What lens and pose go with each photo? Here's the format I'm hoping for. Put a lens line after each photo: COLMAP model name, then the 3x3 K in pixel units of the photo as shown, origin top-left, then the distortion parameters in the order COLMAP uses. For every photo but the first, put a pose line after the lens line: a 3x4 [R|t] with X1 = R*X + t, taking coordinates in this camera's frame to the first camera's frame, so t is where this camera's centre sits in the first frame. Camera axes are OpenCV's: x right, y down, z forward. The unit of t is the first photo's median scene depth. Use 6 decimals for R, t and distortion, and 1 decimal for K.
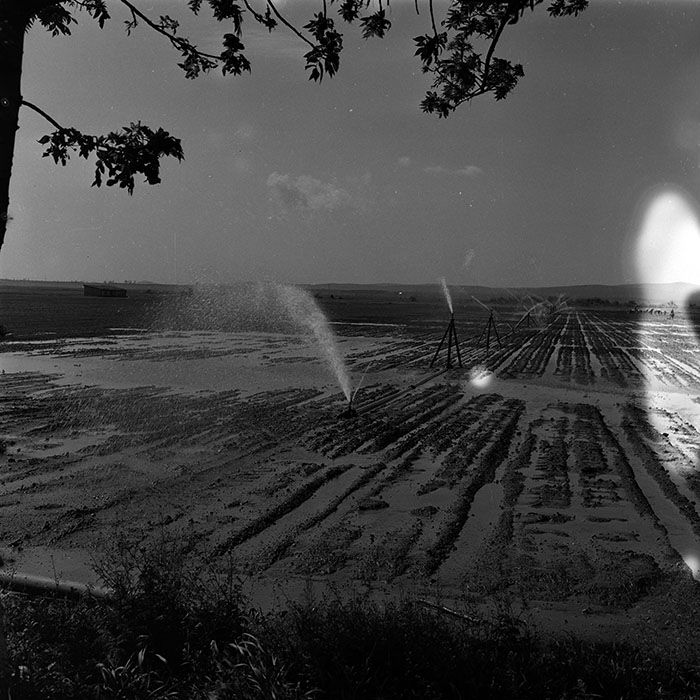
lens RADIAL K [[961.5, 0, 336.7], [0, 961.5, 353.0], [0, 0, 1]] dist [0.057515, -0.030980]
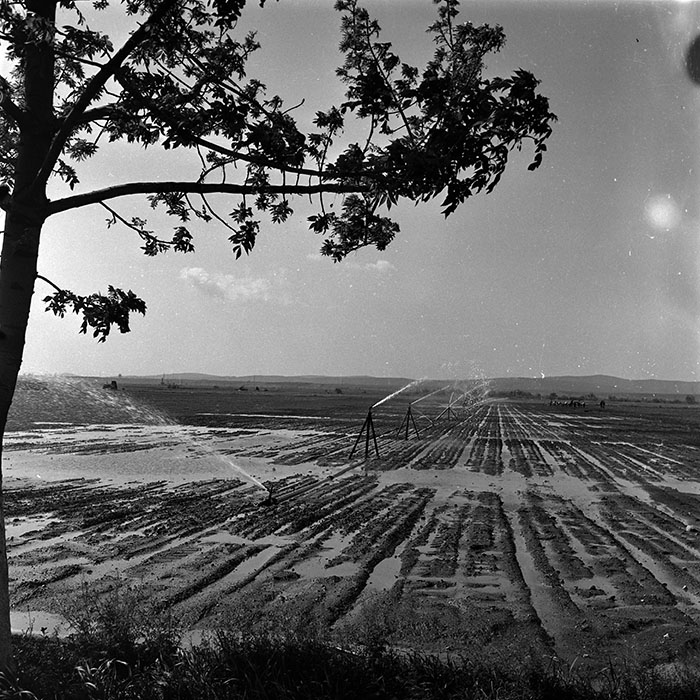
lens RADIAL K [[966.6, 0, 357.3], [0, 966.6, 346.8], [0, 0, 1]] dist [0.034368, -0.012703]
pose [[0.995206, 0.005938, 0.097617, 0.005614], [0.004005, 0.994842, -0.101356, 0.000366], [-0.097715, 0.101262, 0.990049, -0.153017]]
